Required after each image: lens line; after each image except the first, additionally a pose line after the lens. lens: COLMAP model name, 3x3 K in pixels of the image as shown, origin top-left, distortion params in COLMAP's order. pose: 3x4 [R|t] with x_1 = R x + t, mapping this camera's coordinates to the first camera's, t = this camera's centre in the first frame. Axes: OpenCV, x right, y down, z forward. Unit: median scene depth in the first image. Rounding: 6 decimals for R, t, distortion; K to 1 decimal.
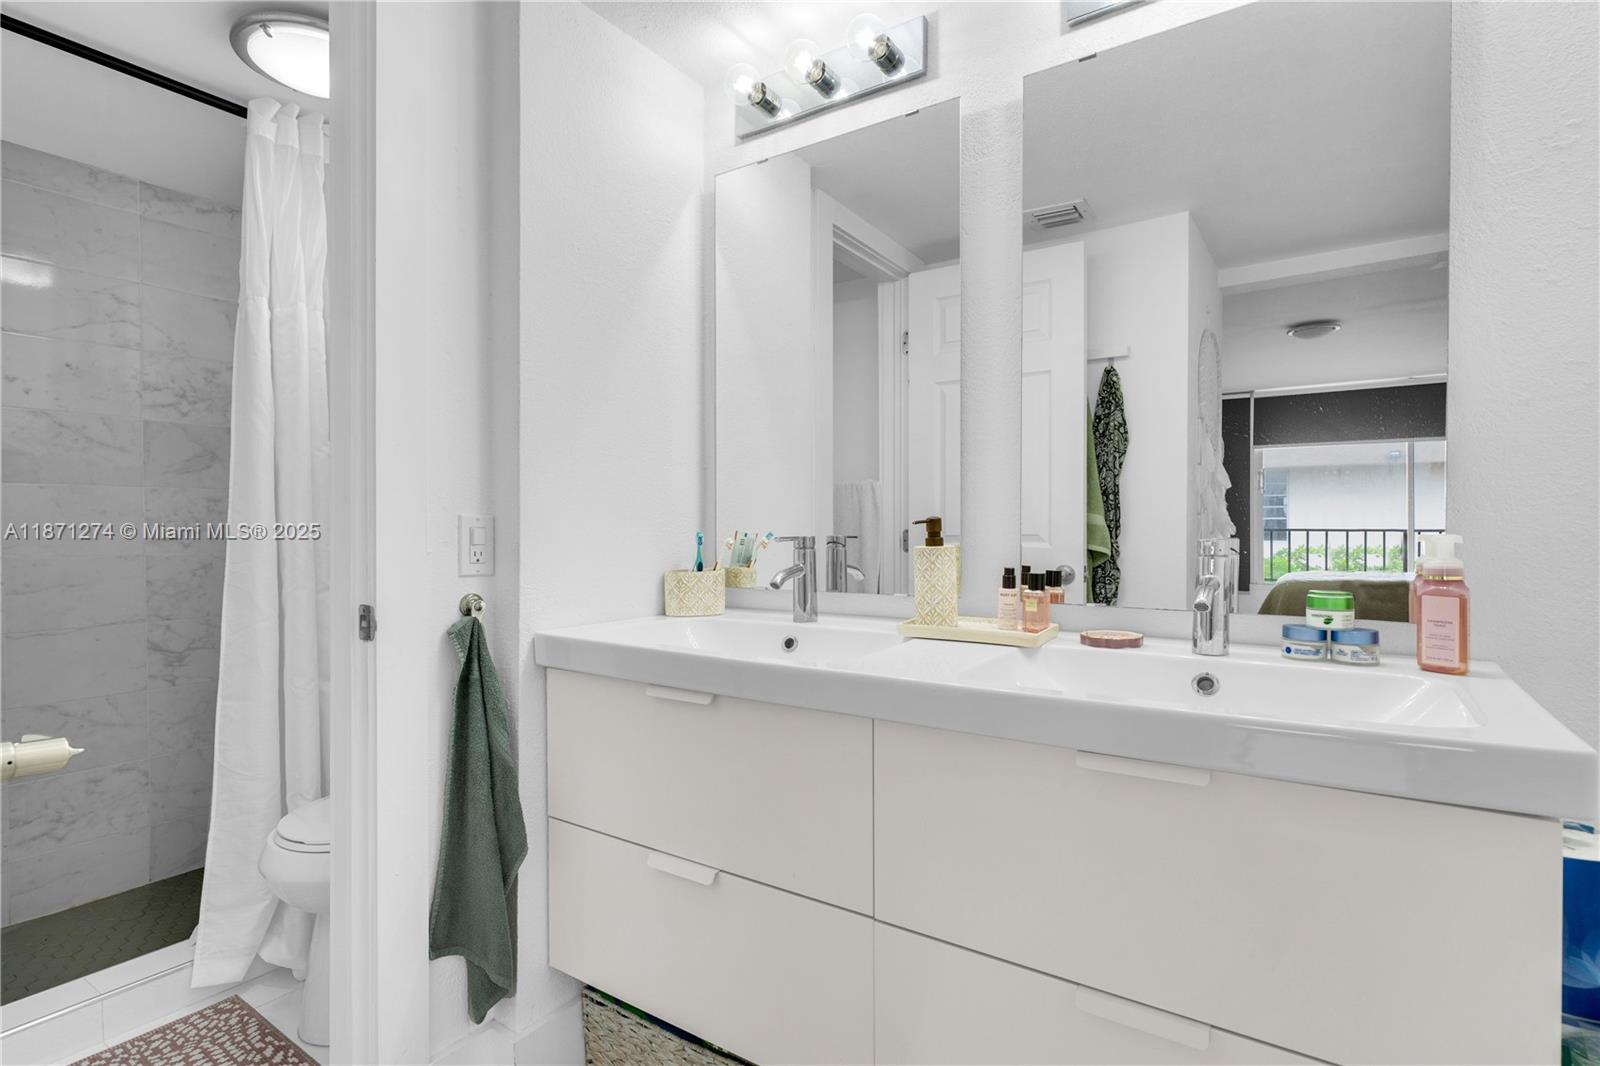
lens RADIAL K [[729.2, 0, 759.3], [0, 729.2, 540.2], [0, 0, 1]] dist [0.000214, 0.000012]
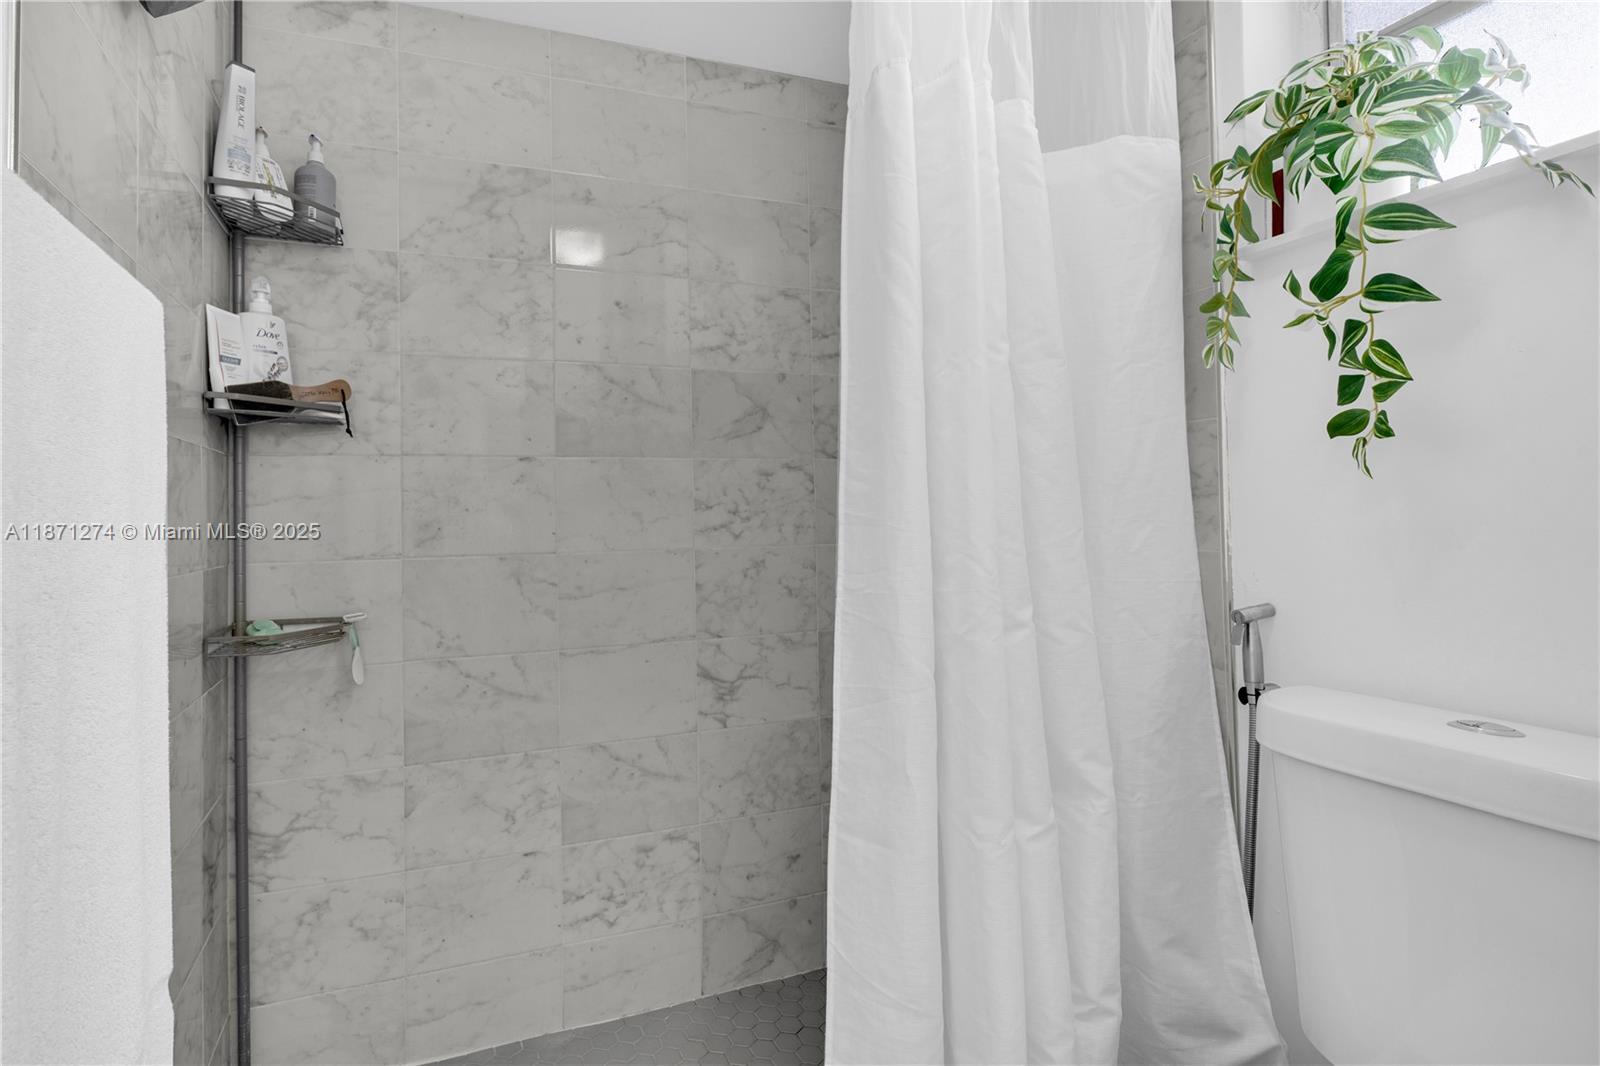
lens RADIAL K [[729.2, 0, 759.3], [0, 729.2, 540.2], [0, 0, 1]] dist [0.000214, 0.000012]
pose [[0.848107, 0.008628, -0.529755, -0.400228], [-0.001321, 0.999899, 0.014169, 0.001017], [0.529823, -0.011317, 0.848033, 0.412417]]
